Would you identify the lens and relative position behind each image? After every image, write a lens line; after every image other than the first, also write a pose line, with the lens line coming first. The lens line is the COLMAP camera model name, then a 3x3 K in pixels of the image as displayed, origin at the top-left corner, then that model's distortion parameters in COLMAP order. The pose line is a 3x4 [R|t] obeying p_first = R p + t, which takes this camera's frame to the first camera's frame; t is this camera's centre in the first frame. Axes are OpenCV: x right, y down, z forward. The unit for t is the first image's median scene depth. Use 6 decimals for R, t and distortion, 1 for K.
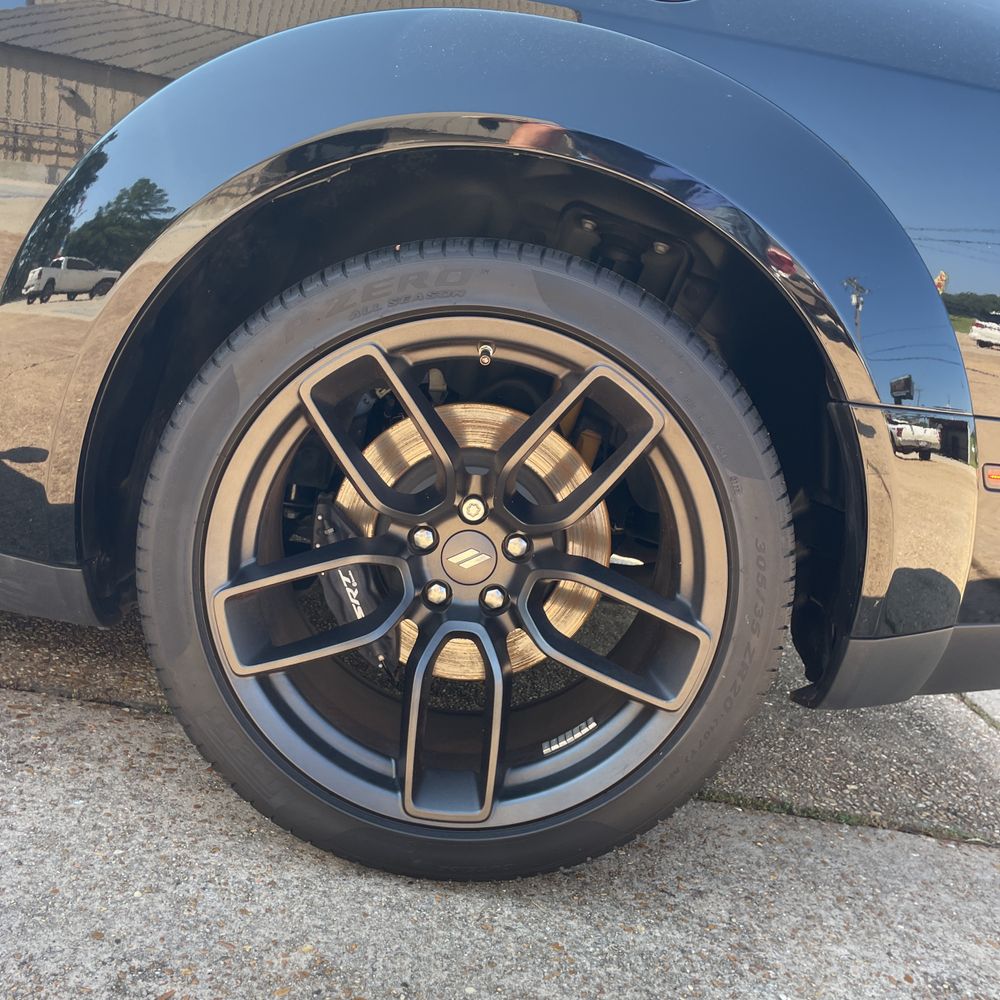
lens RADIAL K [[1015.4, 0, 495.8], [0, 1015.4, 496.6], [0, 0, 1]] dist [0.078791, -0.108817]
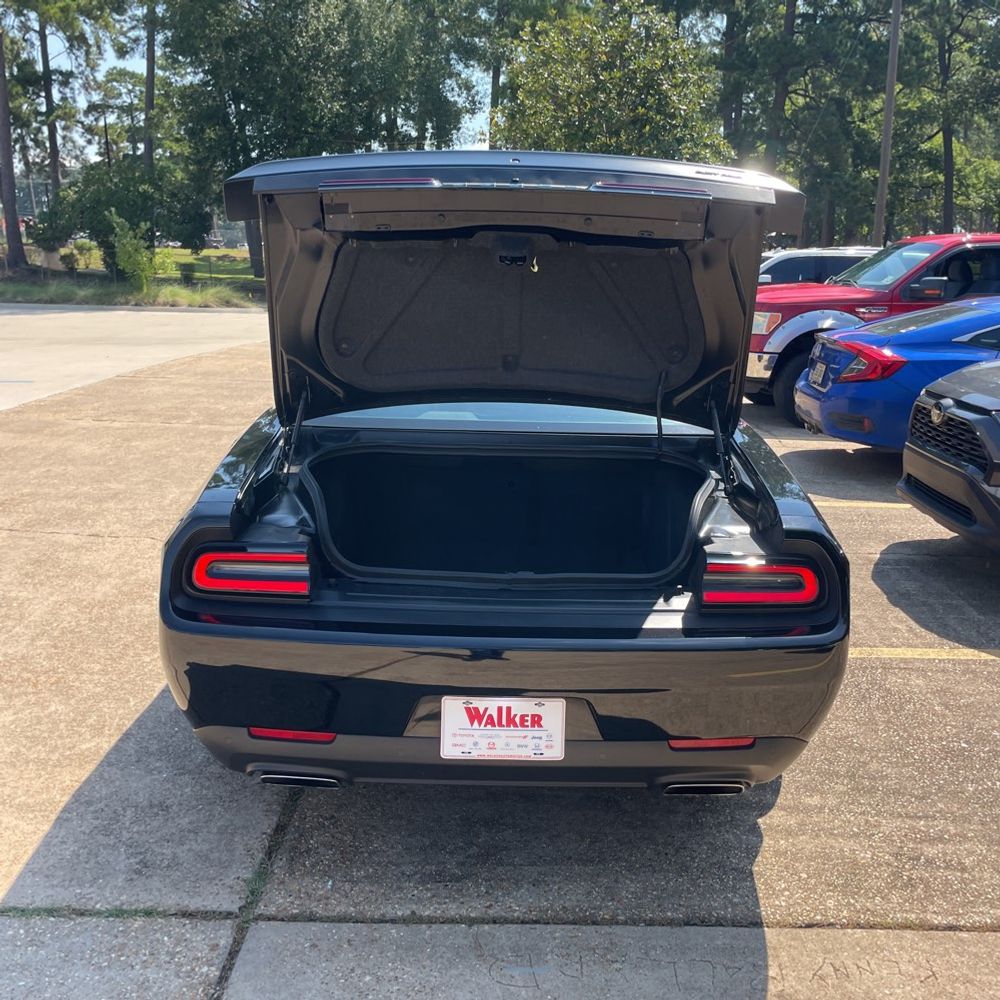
lens RADIAL K [[1006.0, 0, 511.9], [0, 1006.0, 494.7], [0, 0, 1]] dist [0.083544, -0.112616]
pose [[0.010784, 0.068063, -0.997623, 3.070534], [-0.187917, 0.980043, 0.064832, -0.699897], [0.982126, 0.186771, 0.023359, 1.657793]]
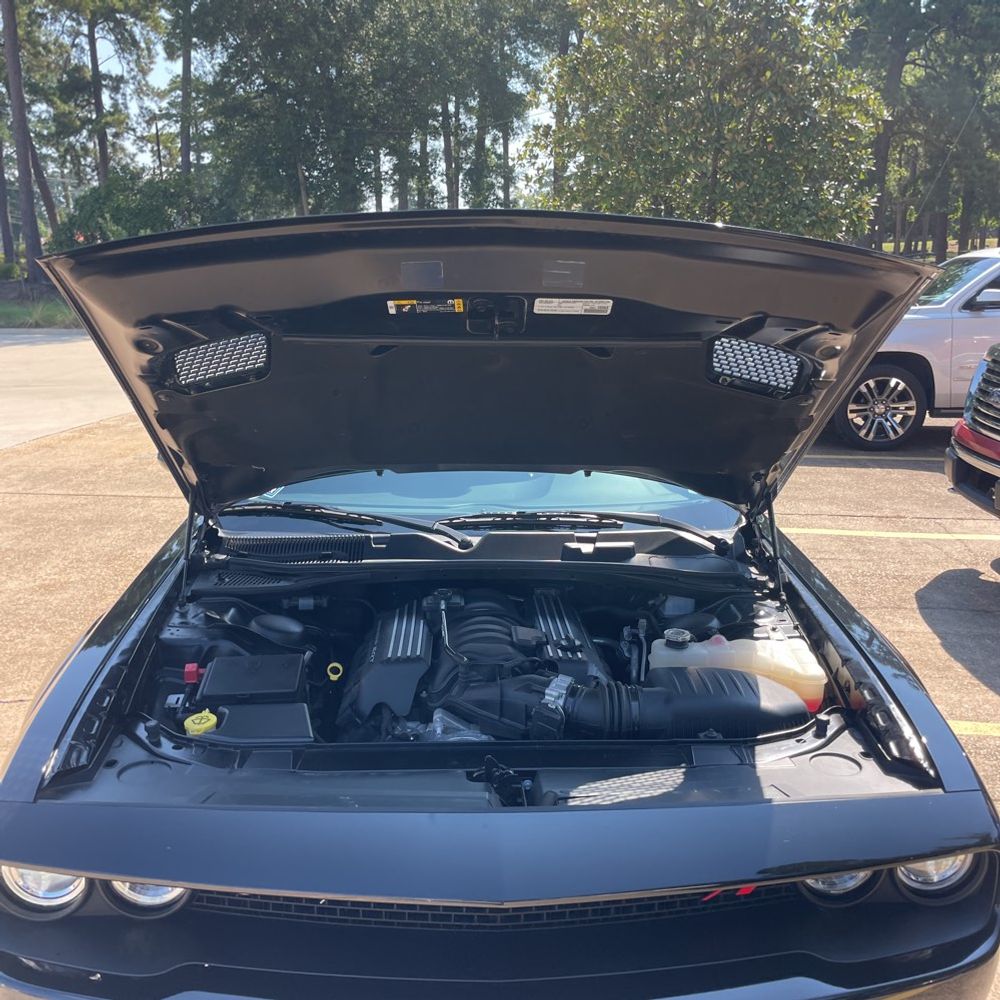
lens RADIAL K [[1038.2, 0, 519.1], [0, 1038.2, 496.3], [0, 0, 1]] dist [0.013494, 0.001376]
pose [[-0.053428, 0.061754, -0.996660, -2.039836], [-0.179404, 0.981252, 0.070416, -1.629424], [0.982324, 0.182567, -0.041347, 1.701833]]
